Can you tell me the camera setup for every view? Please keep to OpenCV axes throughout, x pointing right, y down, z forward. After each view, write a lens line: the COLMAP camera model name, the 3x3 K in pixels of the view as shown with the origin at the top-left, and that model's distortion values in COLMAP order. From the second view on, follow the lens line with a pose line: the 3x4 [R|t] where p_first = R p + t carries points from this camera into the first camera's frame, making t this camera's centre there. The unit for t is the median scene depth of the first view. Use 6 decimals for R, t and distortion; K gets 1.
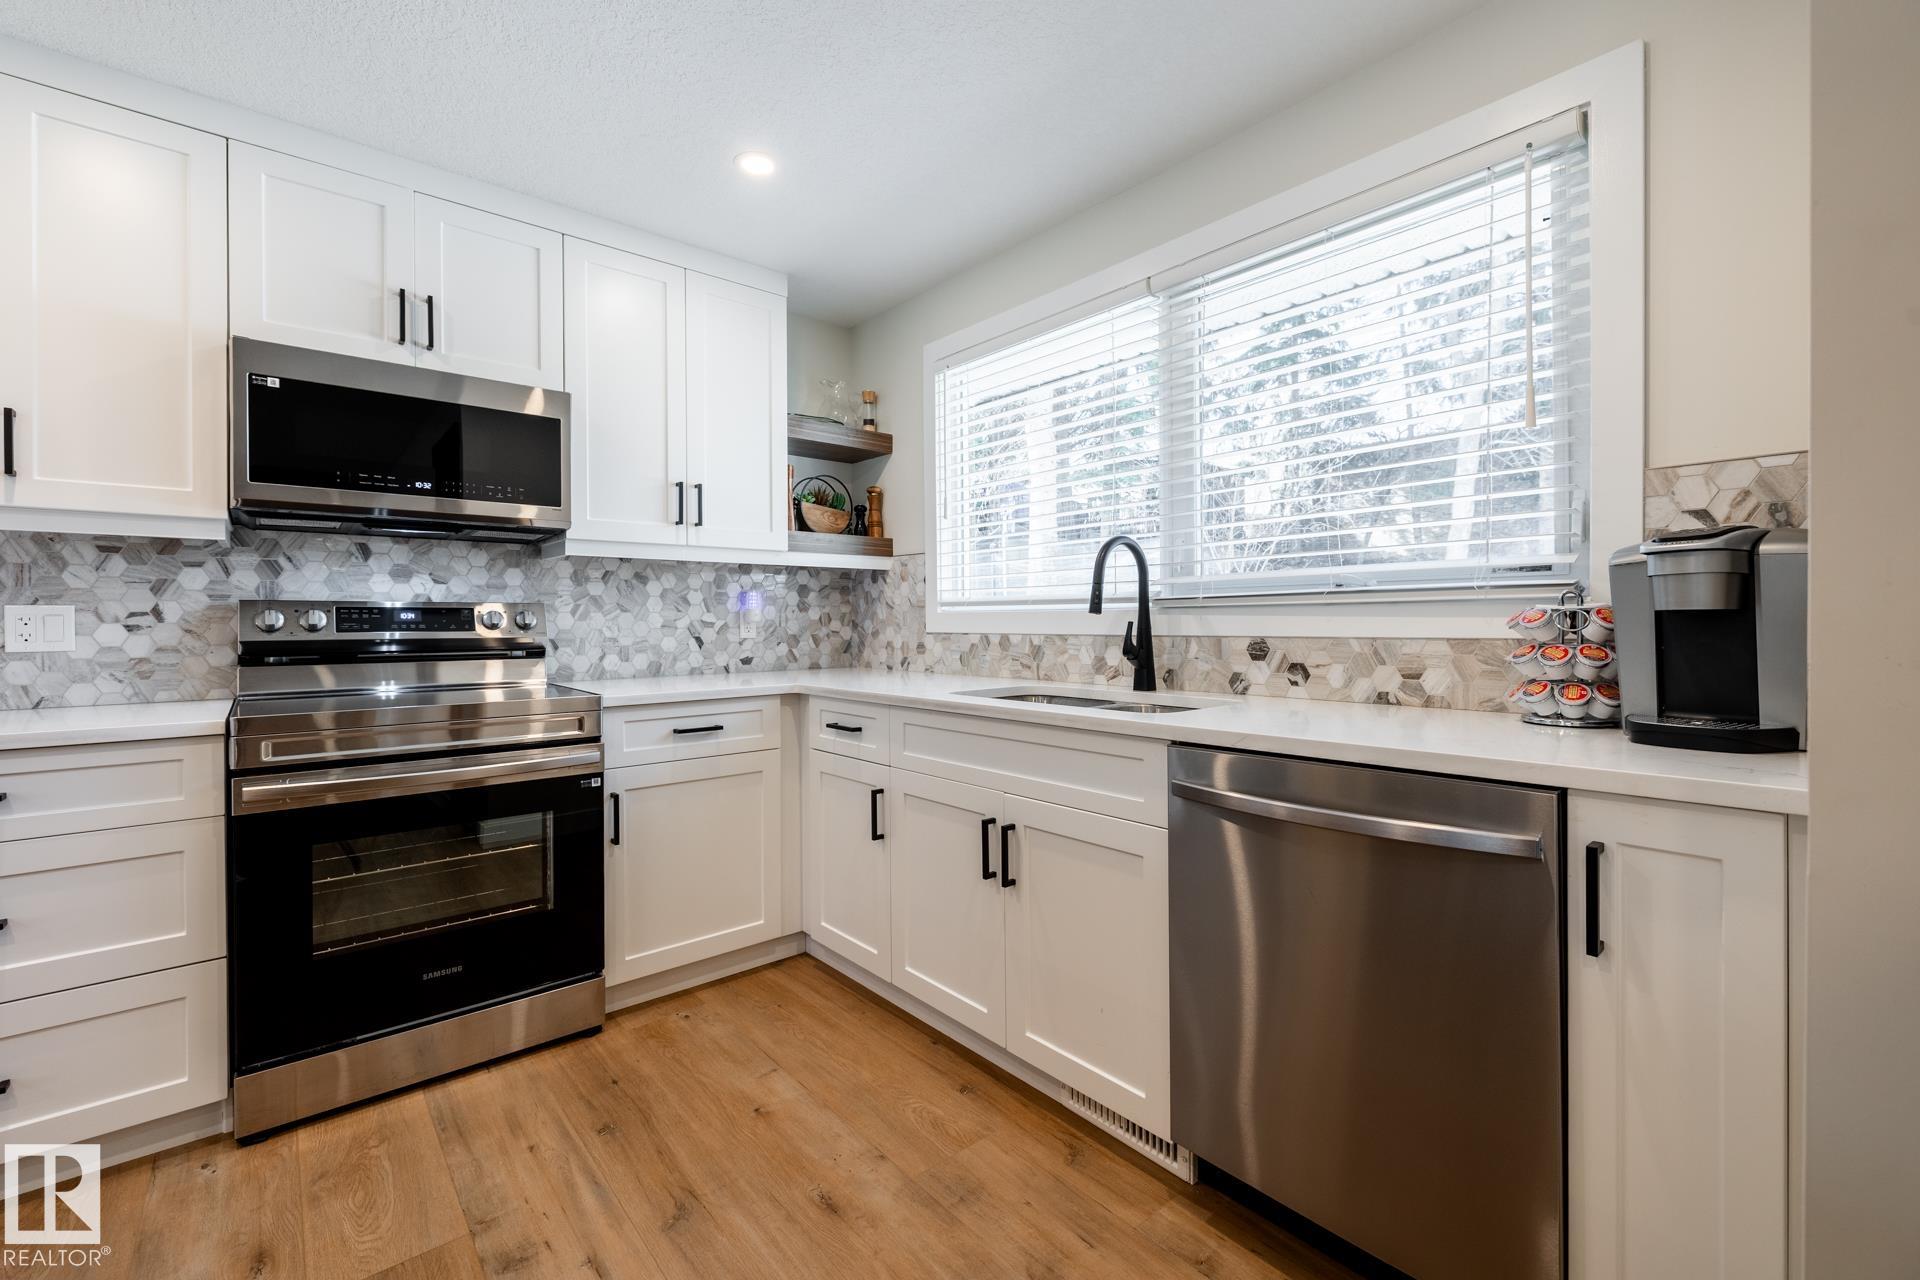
lens RADIAL K [[816.7, 0, 943.7], [0, 816.7, 620.7], [0, 0, 1]] dist [0.001598, 0.000548]
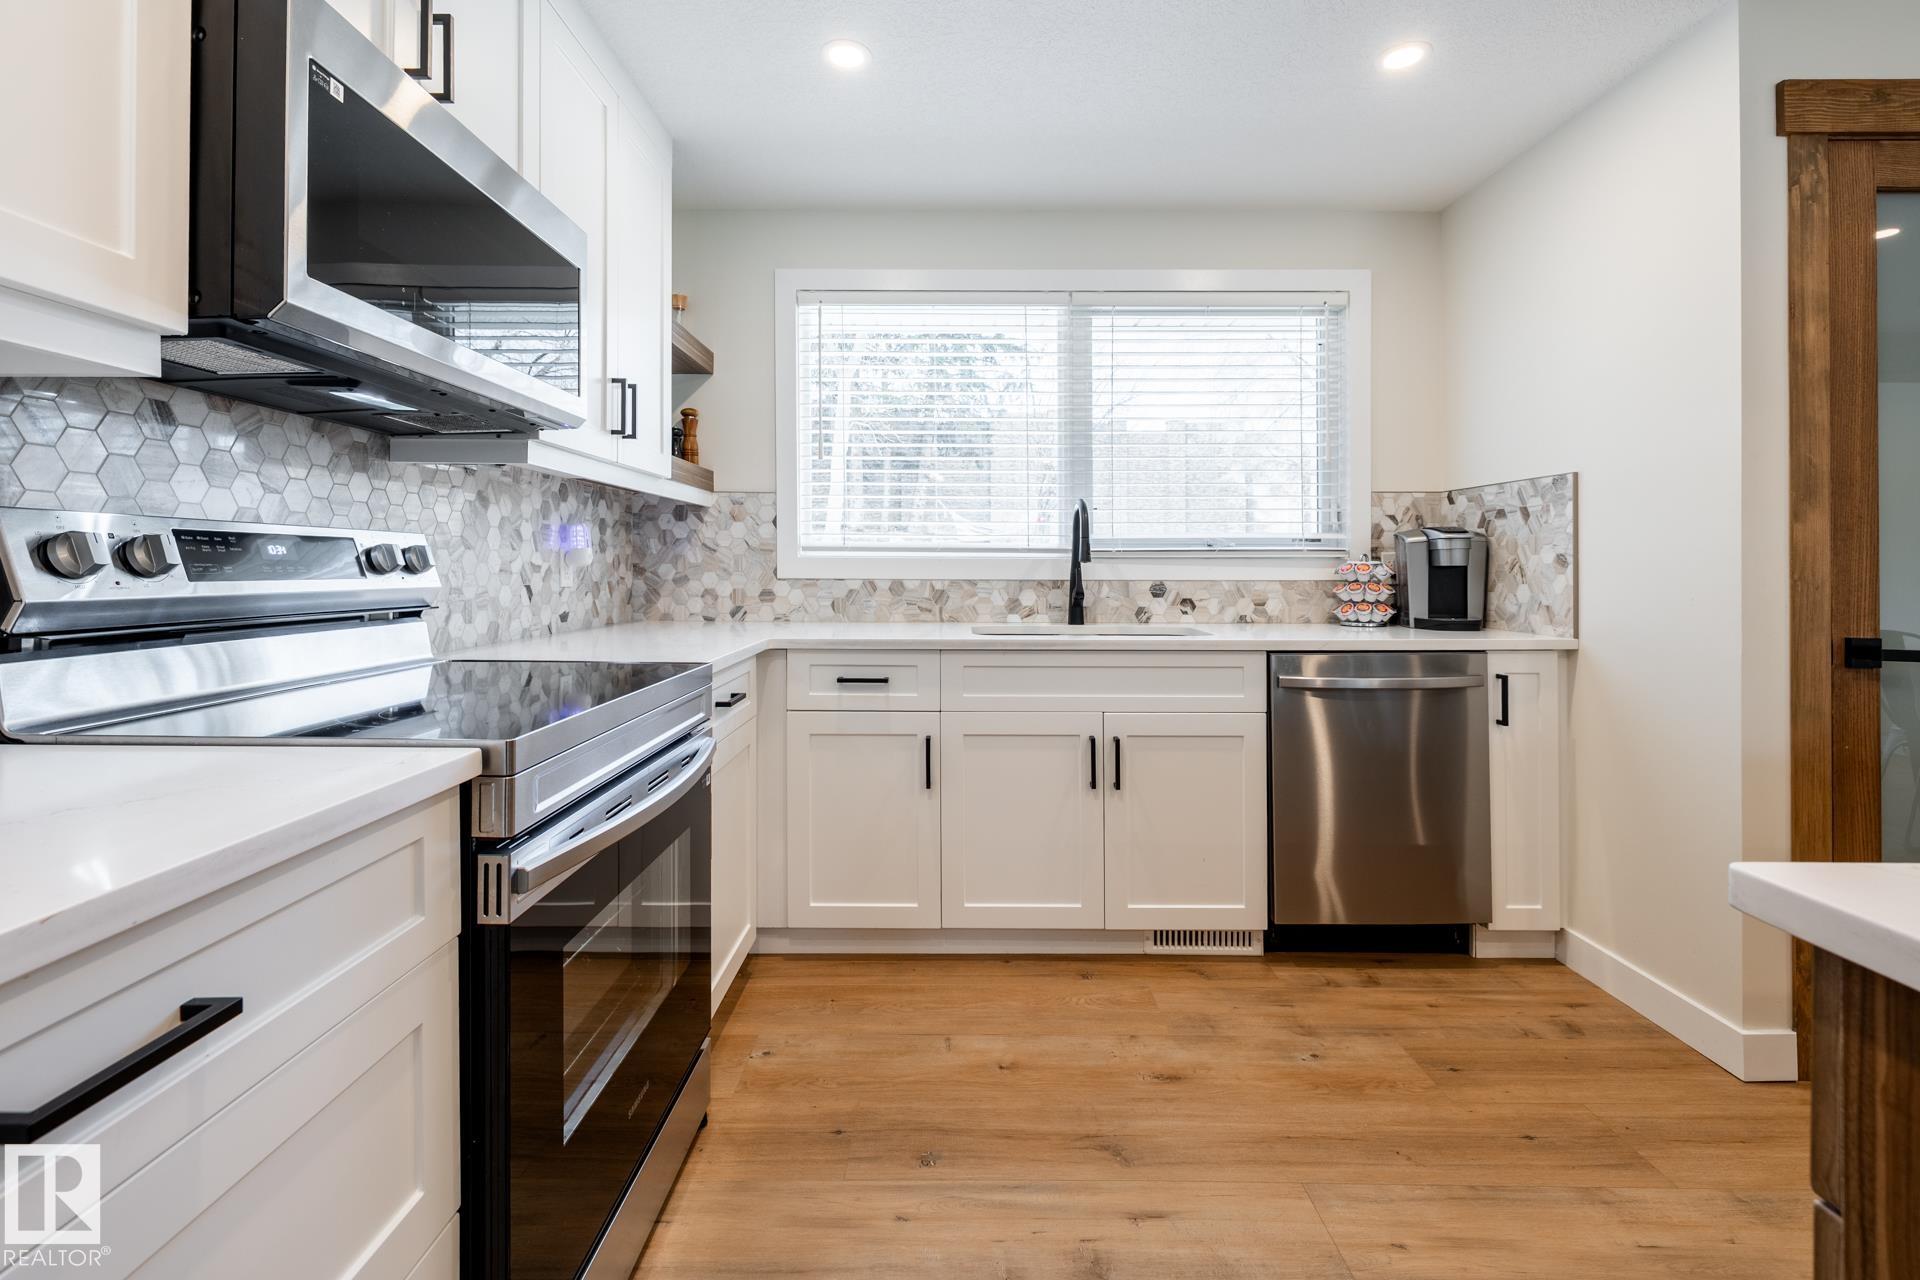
lens RADIAL K [[816.7, 0, 969.3], [0, 816.7, 561.2], [0, 0, 1]] dist [0.001598, 0.000548]
pose [[0.644049, 0.013132, 0.764871, -0.824533], [-0.007891, 0.999913, -0.010523, 0.003755], [-0.764943, 0.000742, 0.644097, 0.326240]]
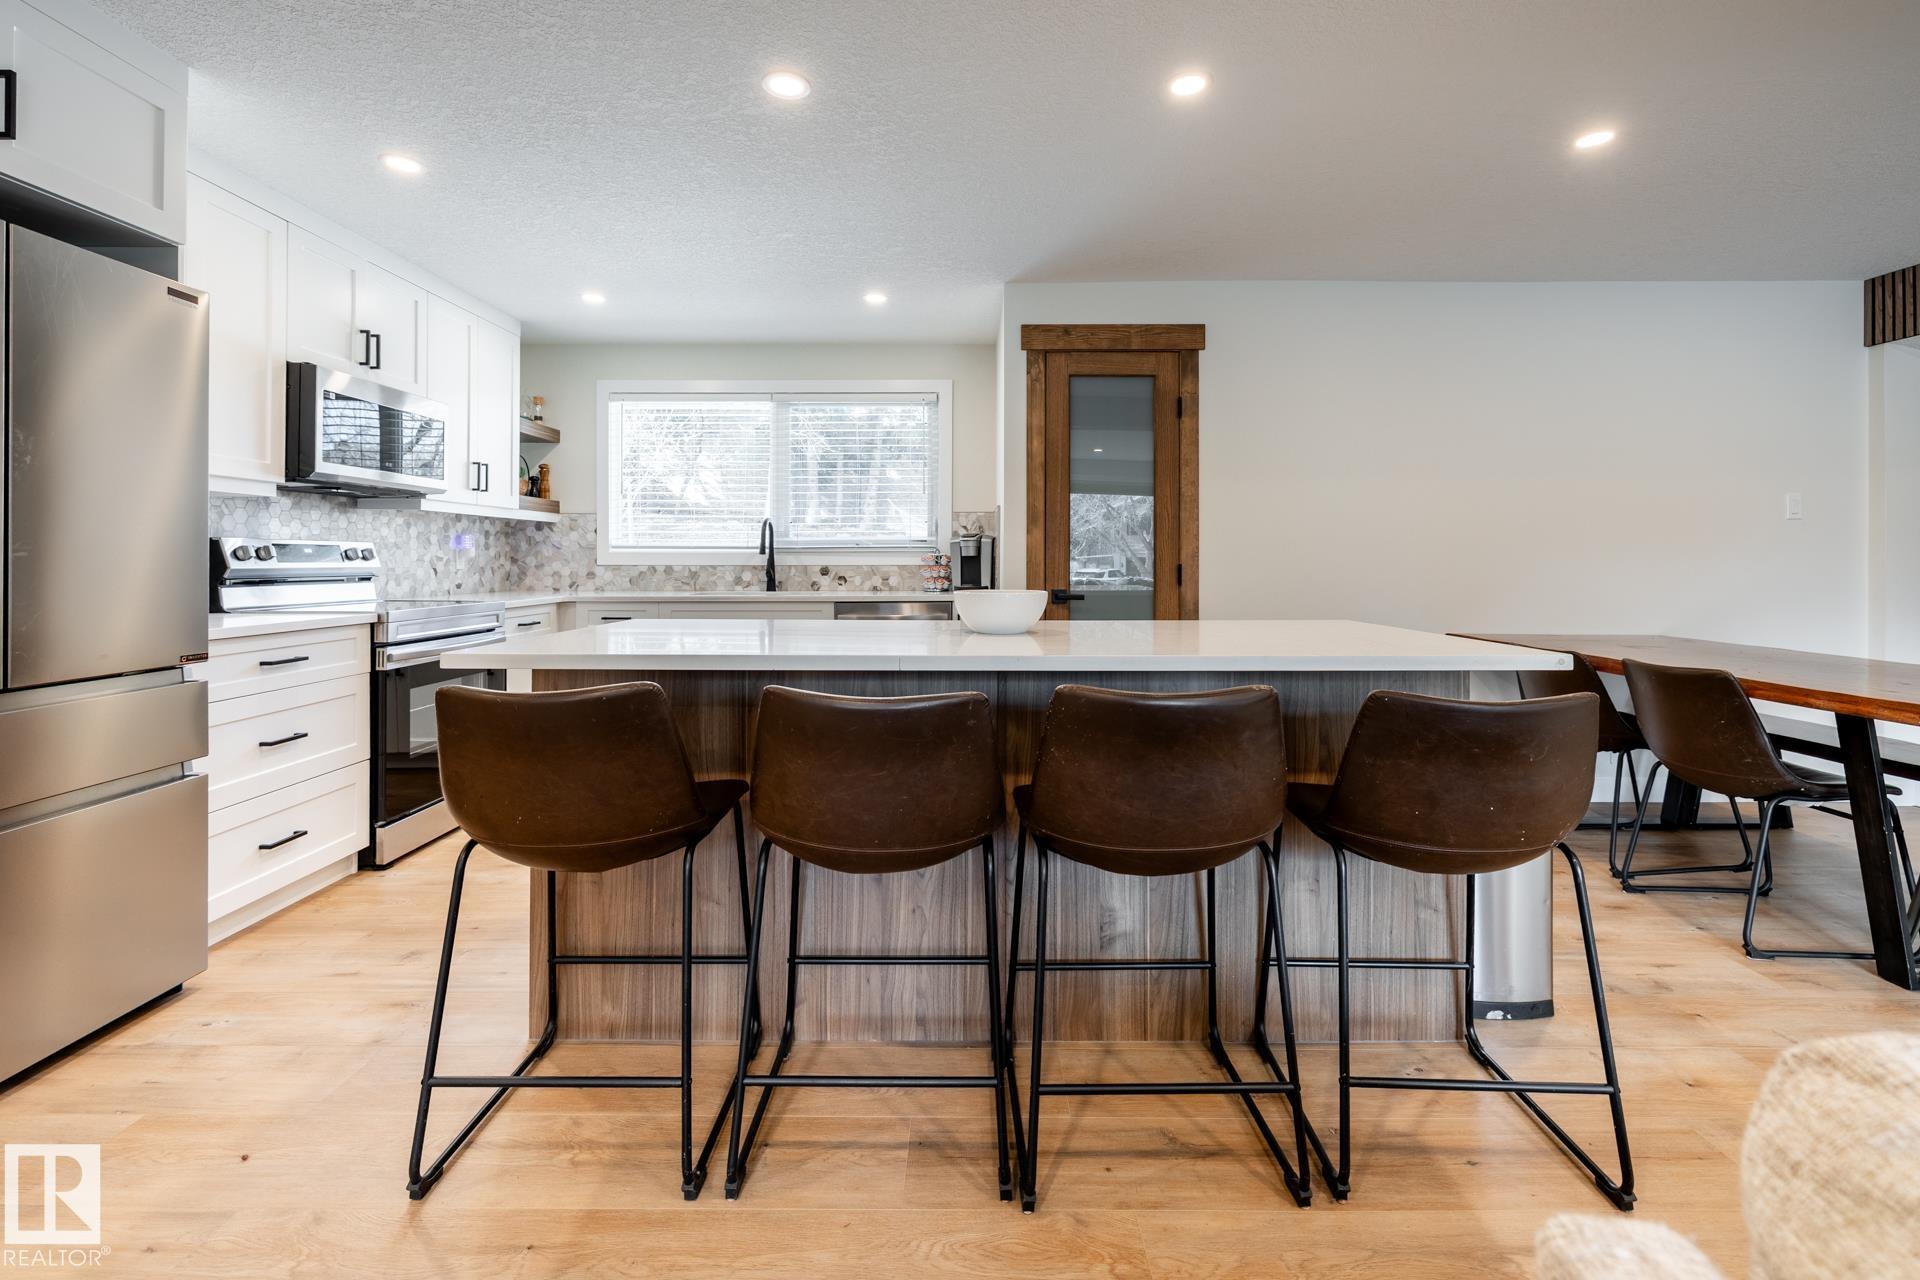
lens RADIAL K [[816.7, 0, 966.9], [0, 816.7, 546.6], [0, 0, 1]] dist [0.001598, 0.000548]
pose [[0.644633, 0.018025, 0.764279, -1.052833], [-0.004588, 0.999795, -0.019710, 0.009570], [-0.764478, 0.009199, 0.644584, -0.751085]]
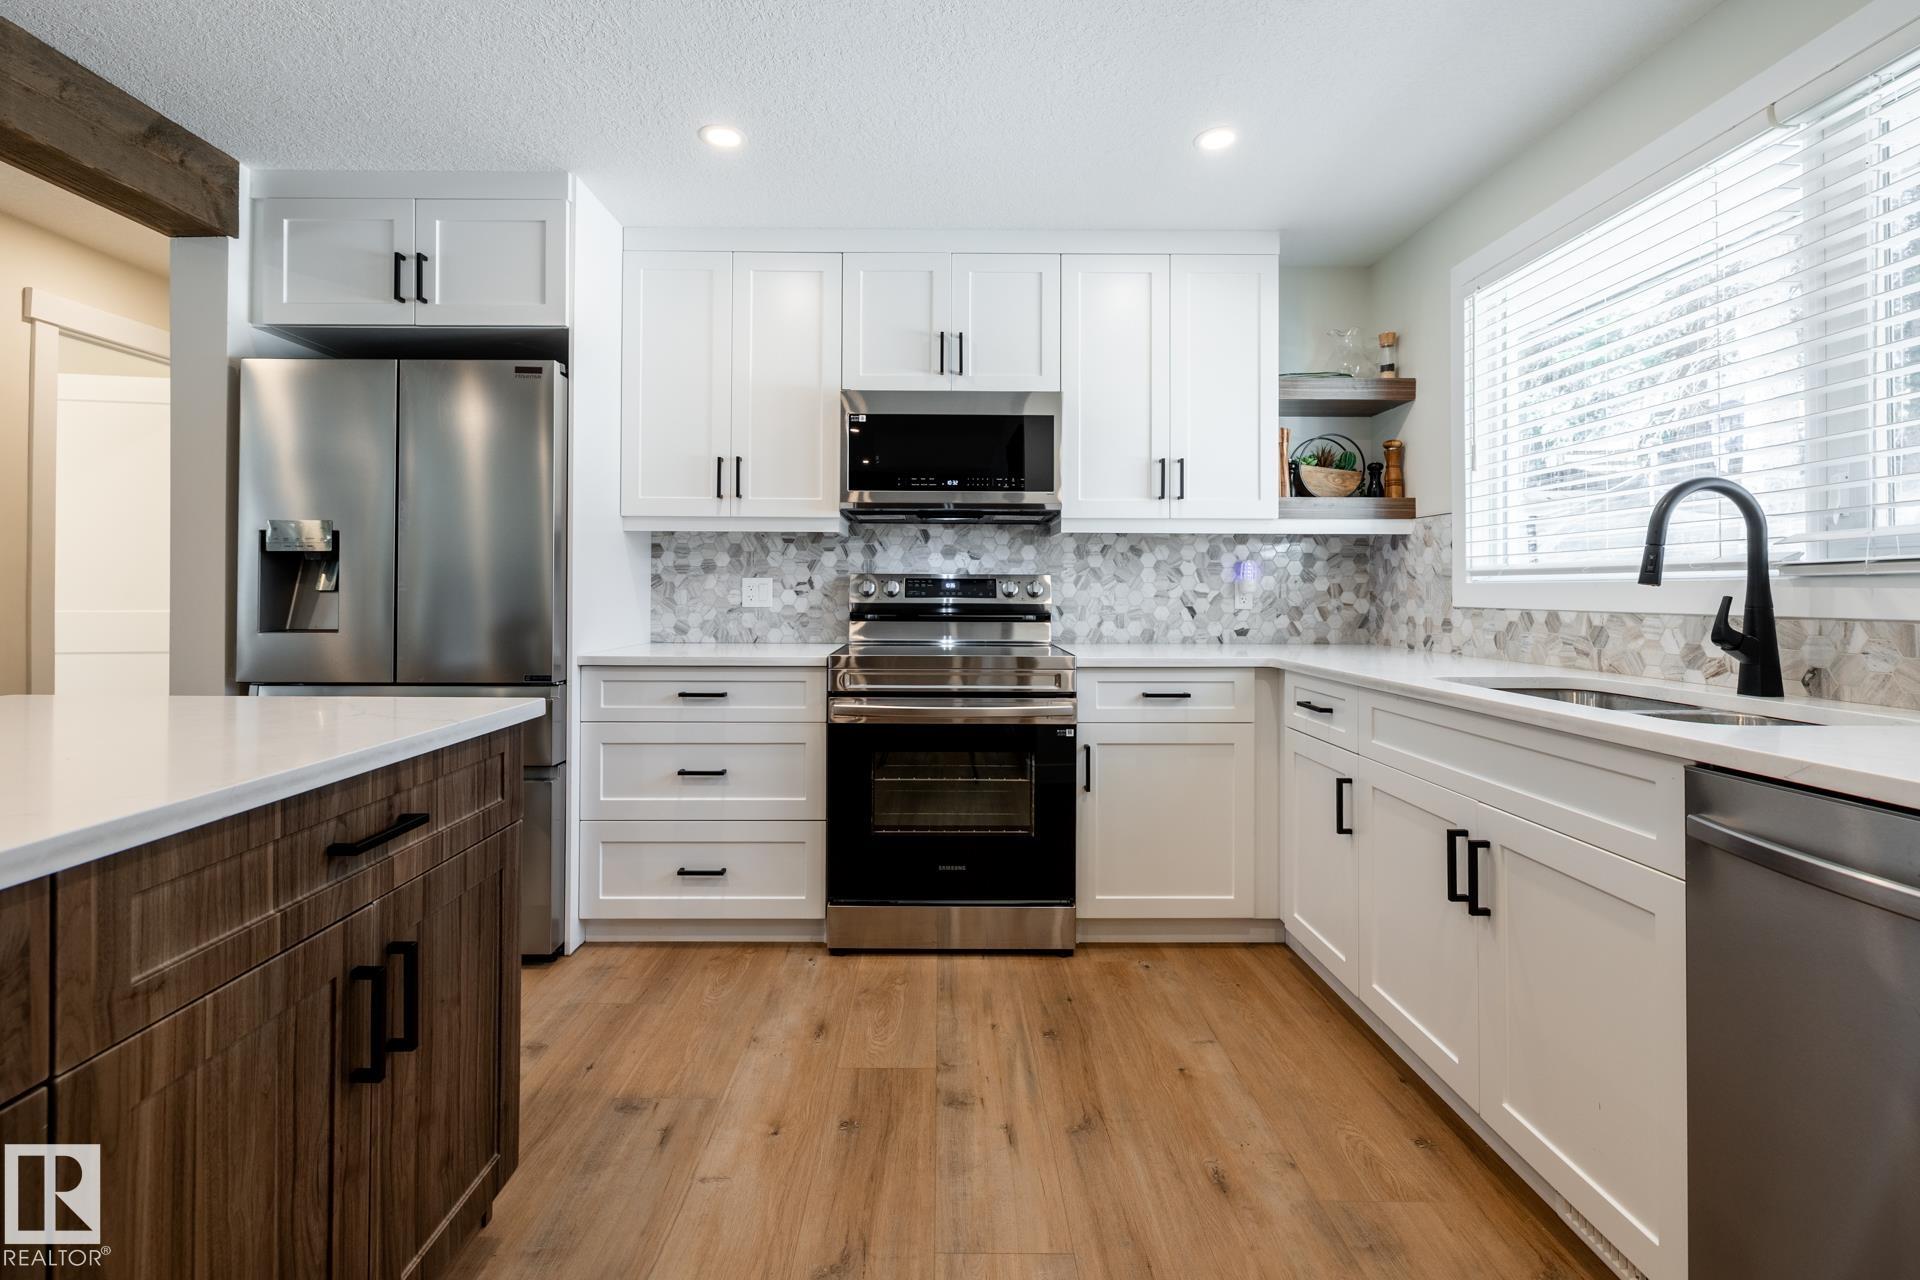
lens RADIAL K [[816.7, 0, 939.5], [0, 816.7, 584.5], [0, 0, 1]] dist [0.001598, 0.000548]
pose [[0.766969, 0.002346, -0.641680, 0.158651], [-0.007900, 0.999952, -0.005786, 0.000230], [0.641636, 0.009507, 0.766951, 0.012713]]
